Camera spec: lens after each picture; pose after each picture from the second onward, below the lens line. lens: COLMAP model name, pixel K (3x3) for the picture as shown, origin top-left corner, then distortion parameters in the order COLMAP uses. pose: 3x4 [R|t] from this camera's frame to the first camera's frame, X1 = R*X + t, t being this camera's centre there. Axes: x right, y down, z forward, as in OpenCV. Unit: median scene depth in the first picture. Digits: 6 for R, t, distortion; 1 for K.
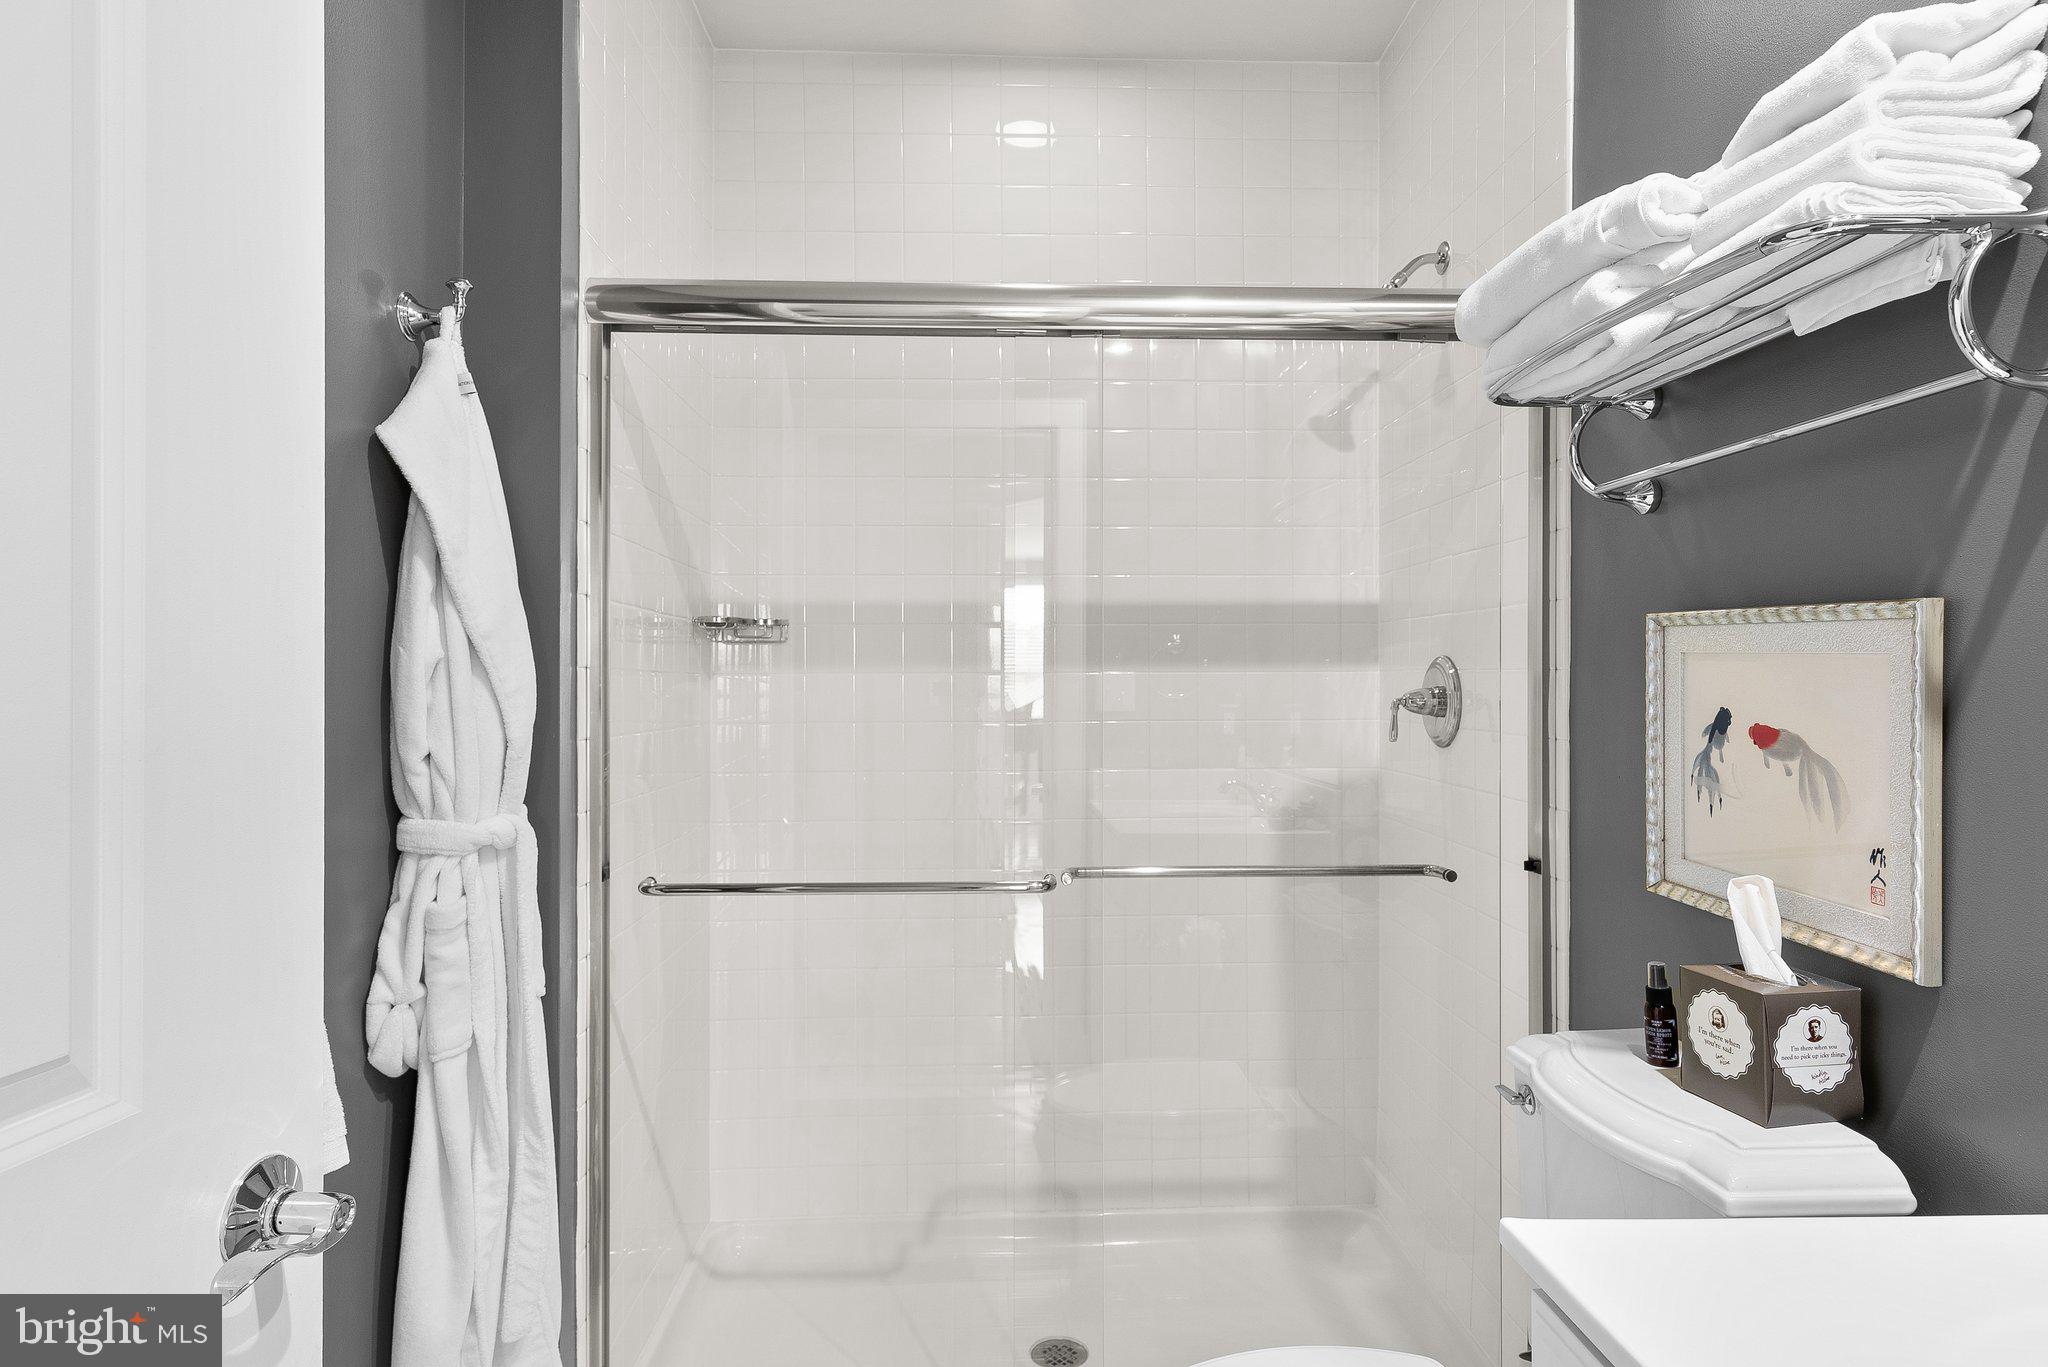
lens RADIAL K [[1153.3, 0, 1024.2], [0, 1153.3, 675.8], [0, 0, 1]] dist [0.007986, 0.002489]
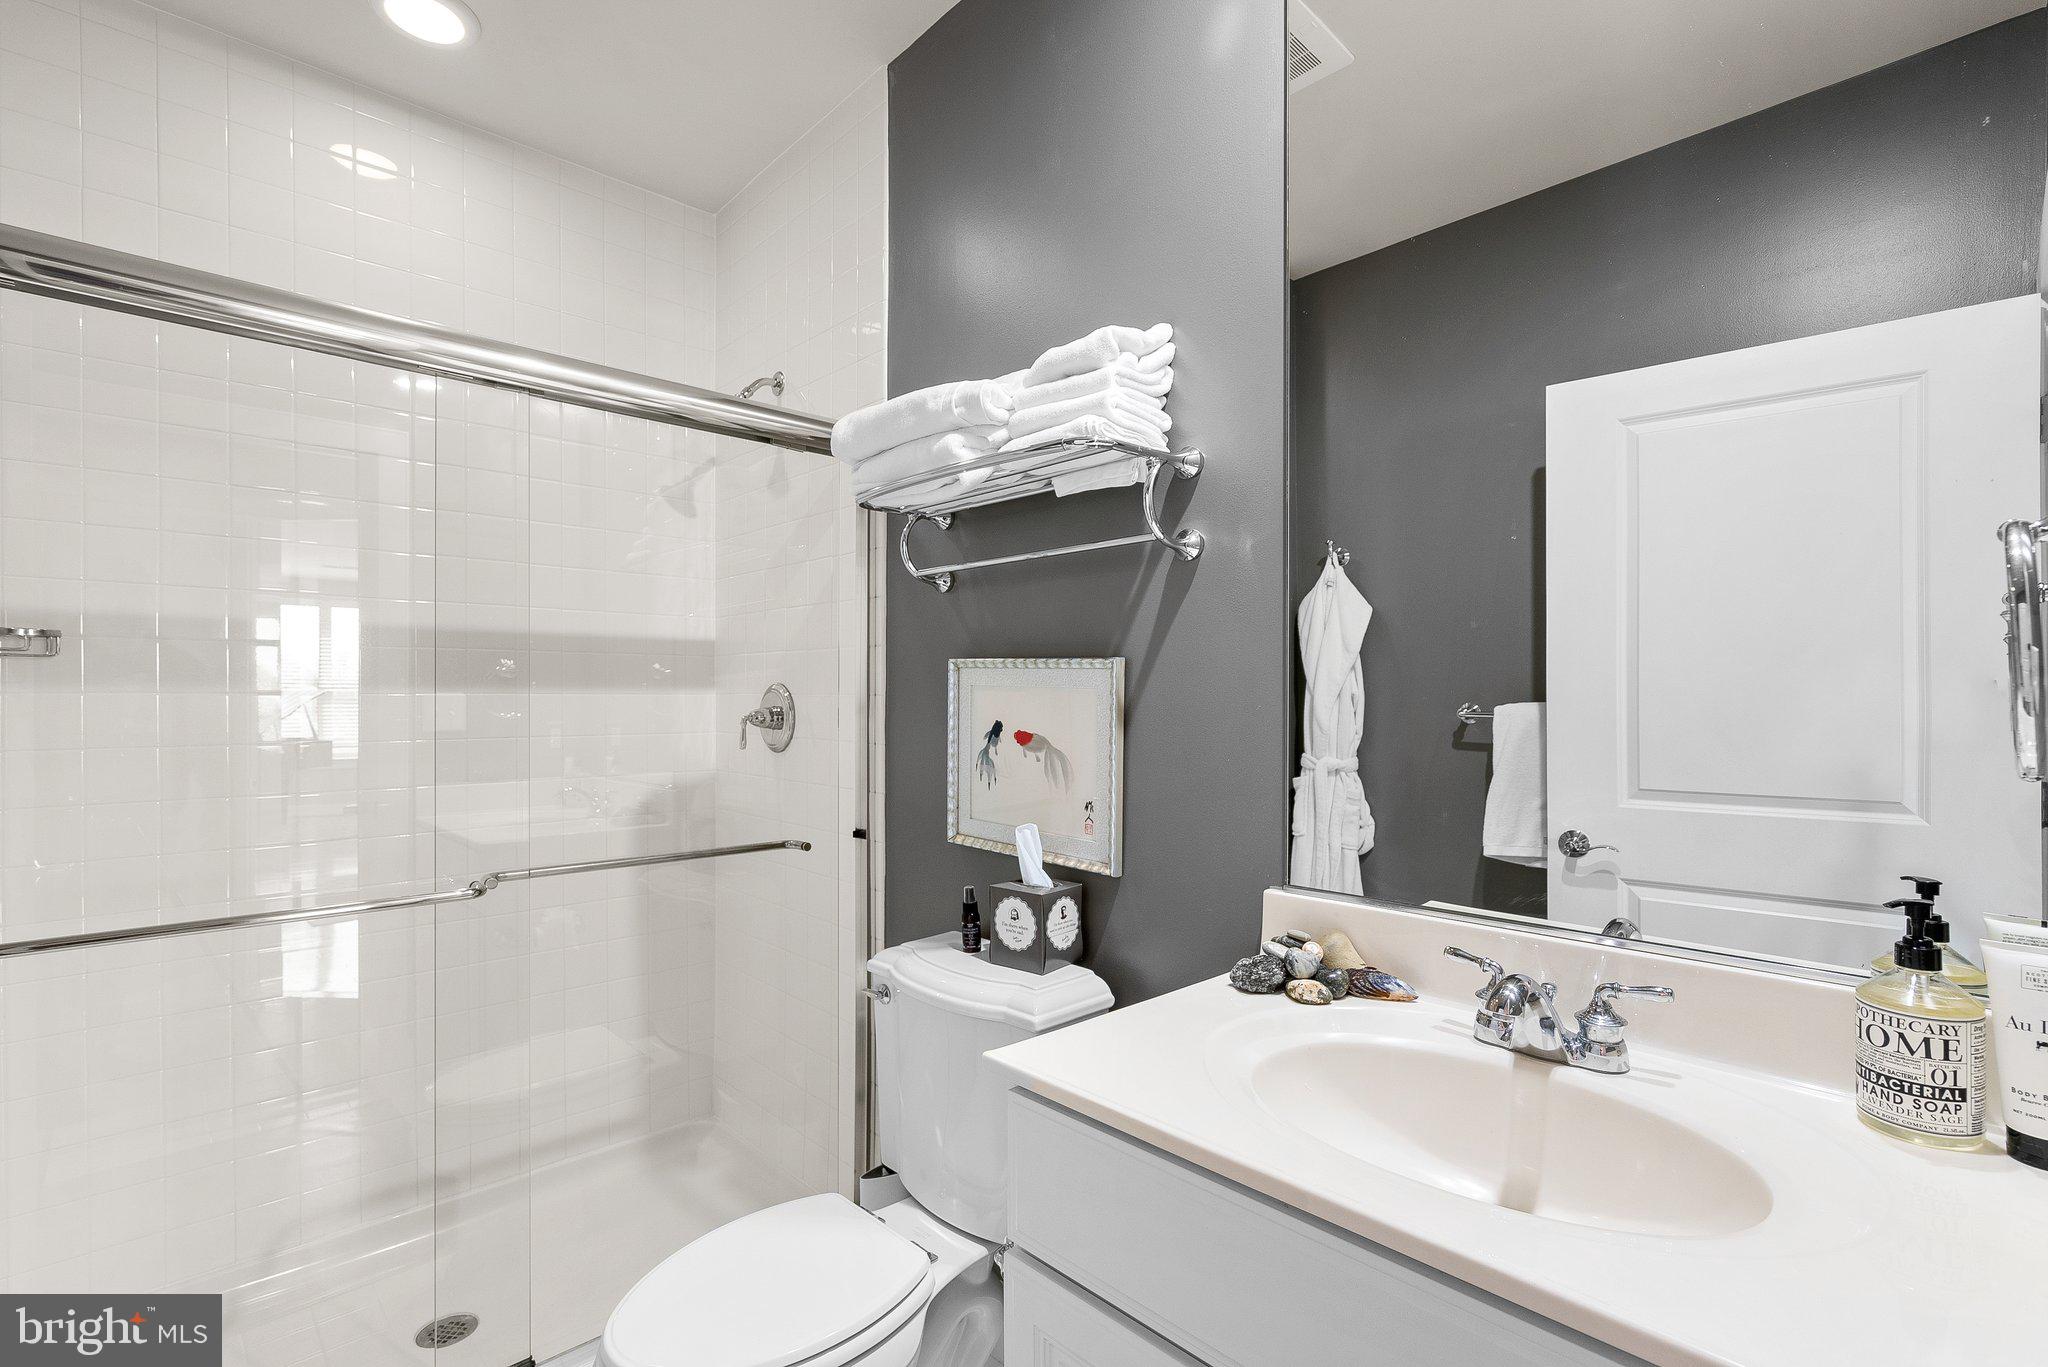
lens RADIAL K [[952.4, 0, 983.8], [0, 952.4, 700.2], [0, 0, 1]] dist [-0.002674, 0.000947]
pose [[0.766619, 0.002228, 0.642099, -0.187236], [-0.005245, 0.999982, 0.002793, -0.002906], [-0.642081, -0.005509, 0.766617, 0.011528]]
